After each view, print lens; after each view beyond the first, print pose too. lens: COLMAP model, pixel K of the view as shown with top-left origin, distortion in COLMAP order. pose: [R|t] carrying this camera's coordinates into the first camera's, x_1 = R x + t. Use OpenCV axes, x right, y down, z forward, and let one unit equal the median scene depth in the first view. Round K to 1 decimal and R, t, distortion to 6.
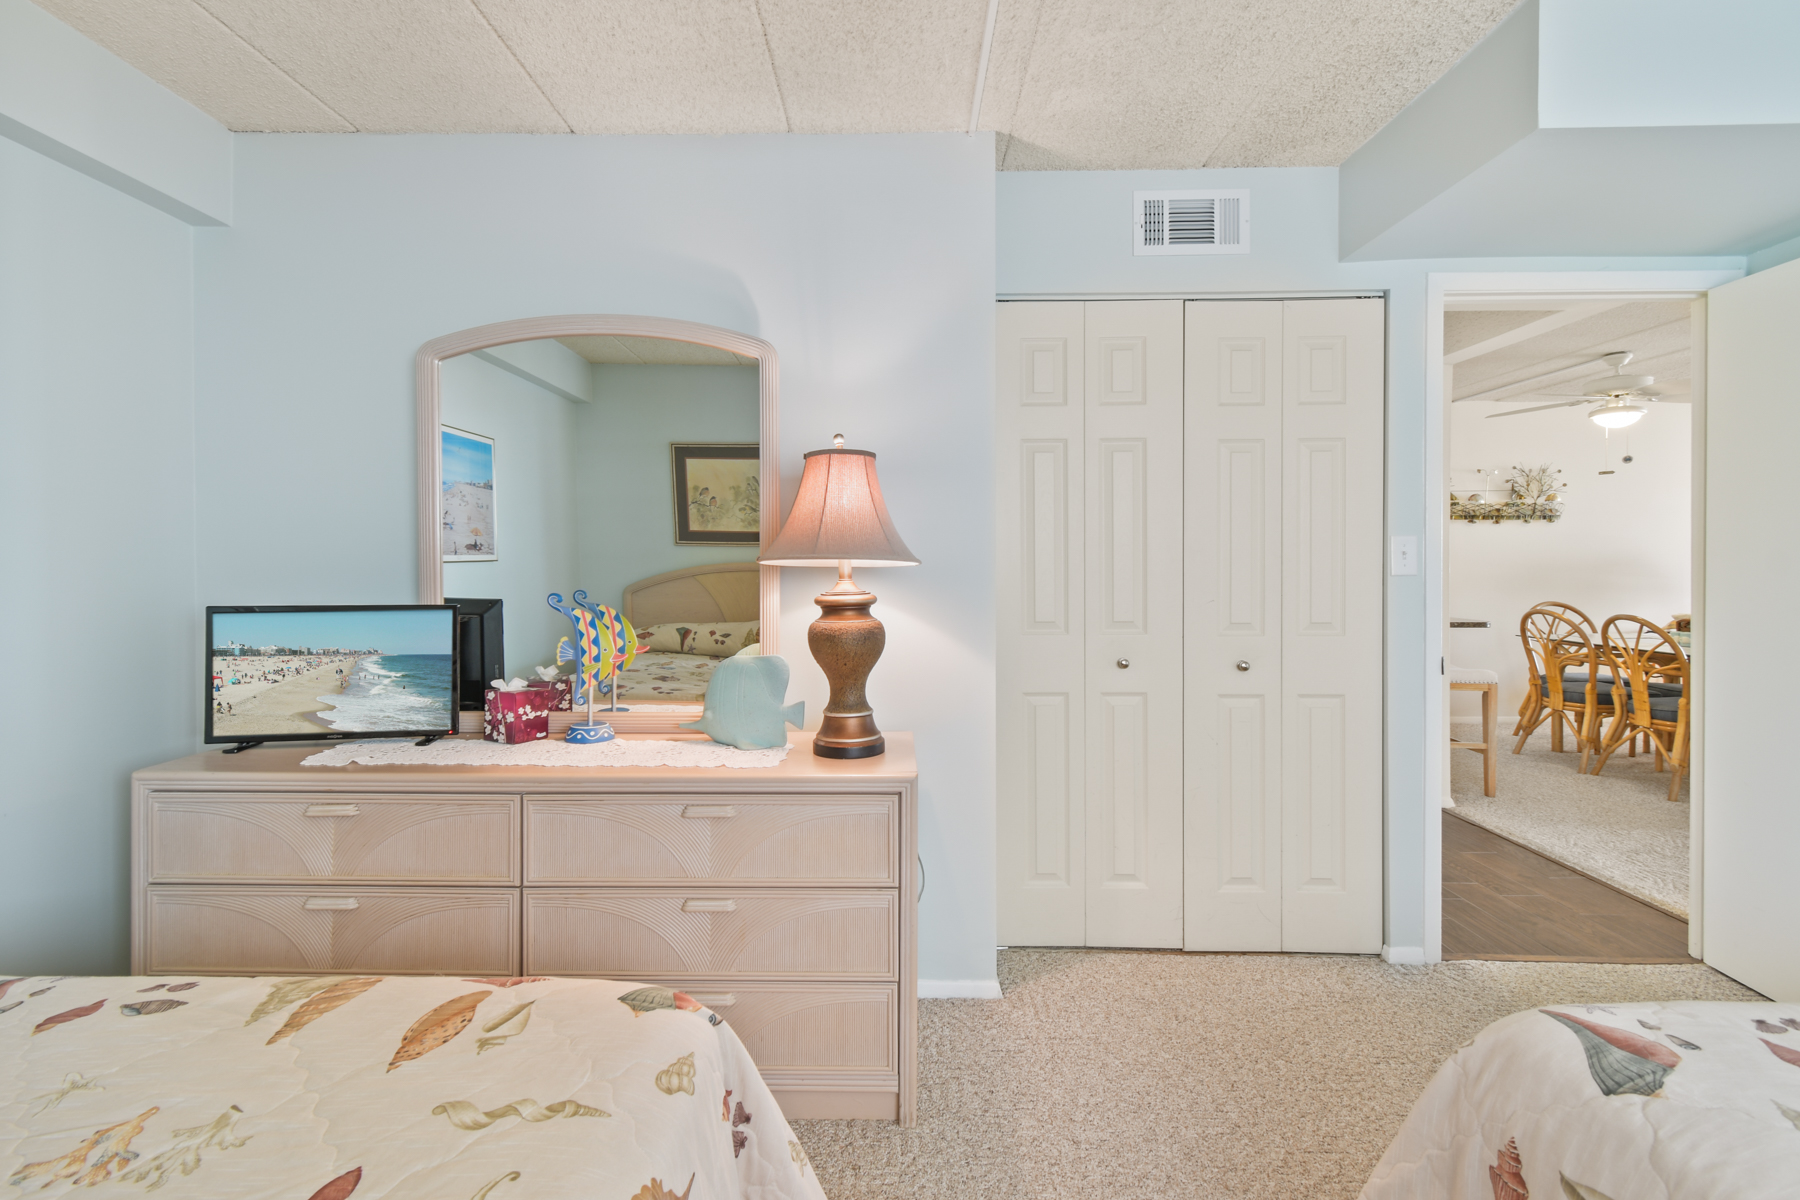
lens RADIAL K [[813.4, 0, 883.2], [0, 813.4, 569.0], [0, 0, 1]] dist [0.004914, -0.002846]
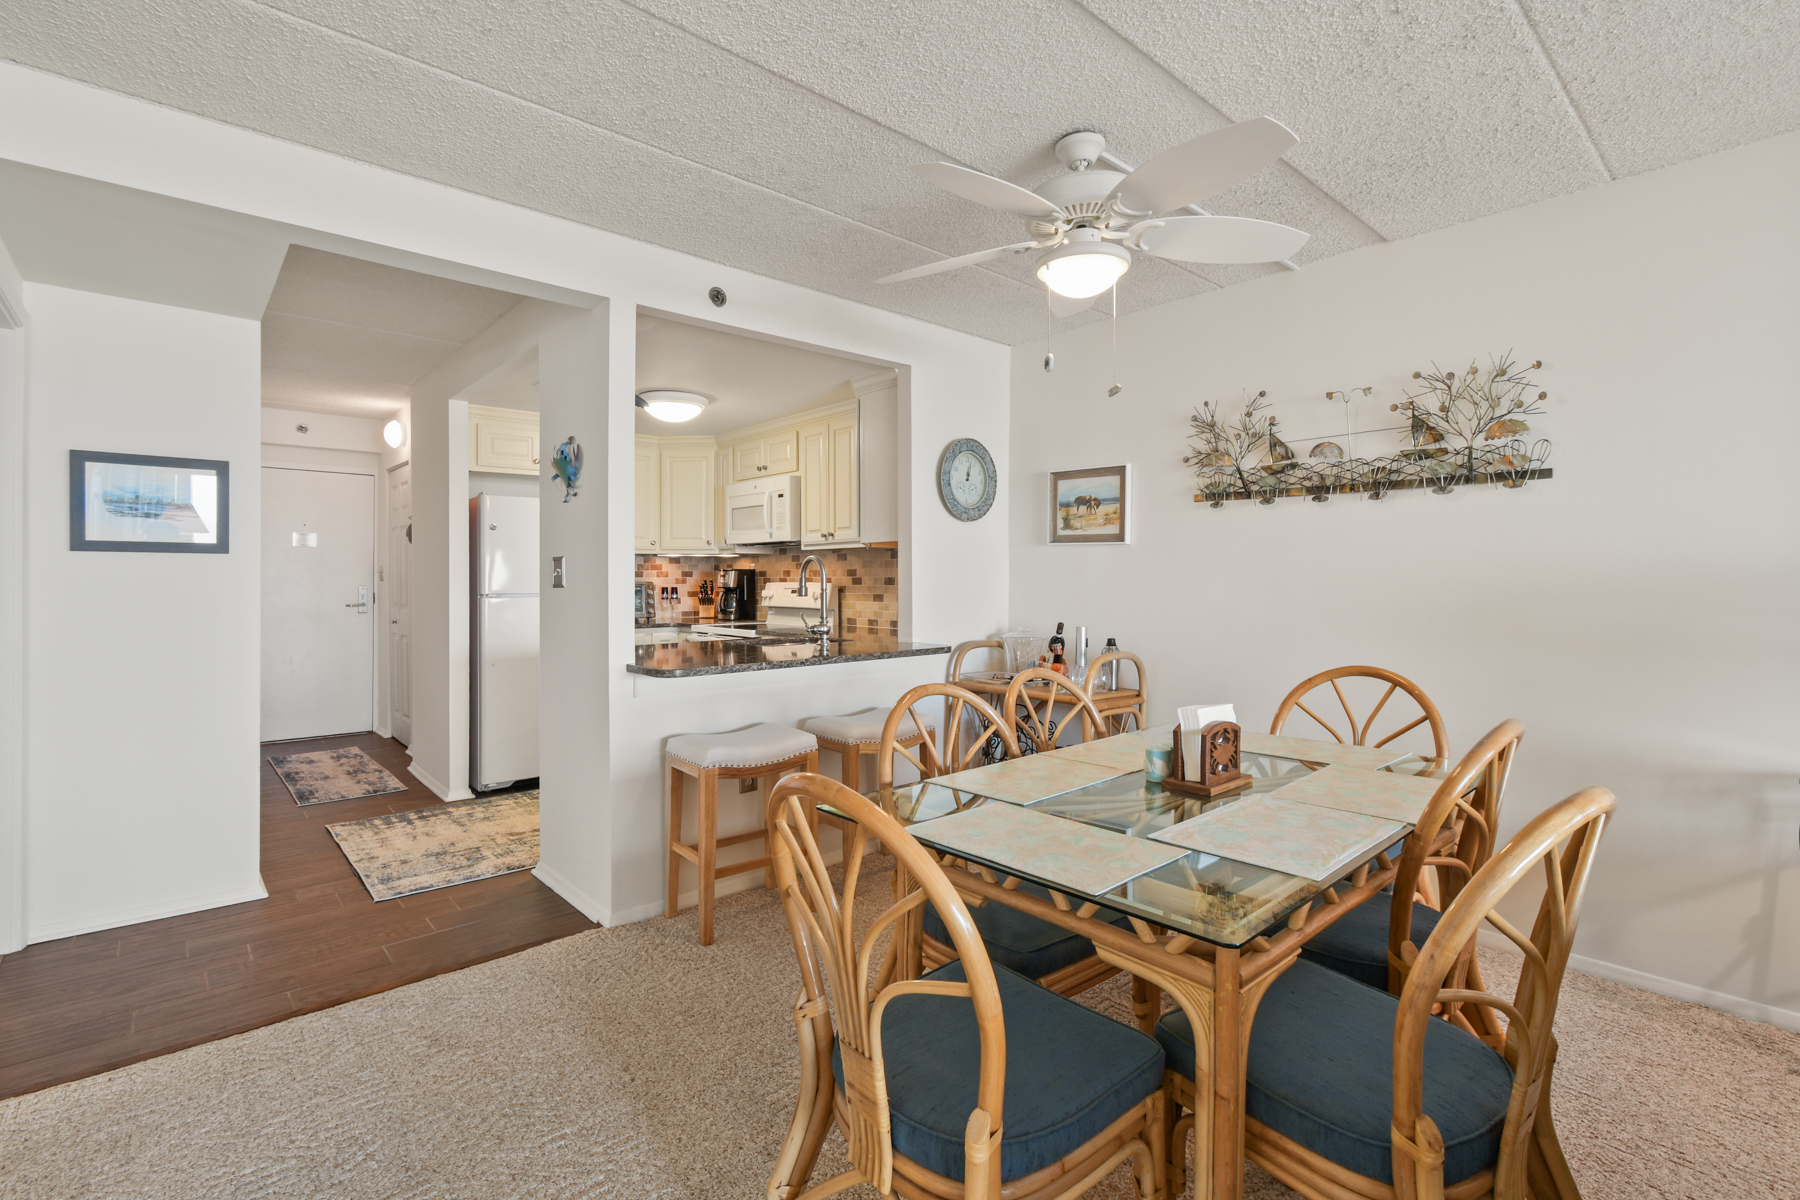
lens RADIAL K [[813.4, 0, 884.6], [0, 813.4, 586.1], [0, 0, 1]] dist [0.004914, -0.002846]
pose [[0.683343, 0.008760, -0.730045, 0.908760], [-0.006414, 0.999961, 0.005995, -0.005628], [0.730069, 0.000586, 0.683373, 0.464410]]
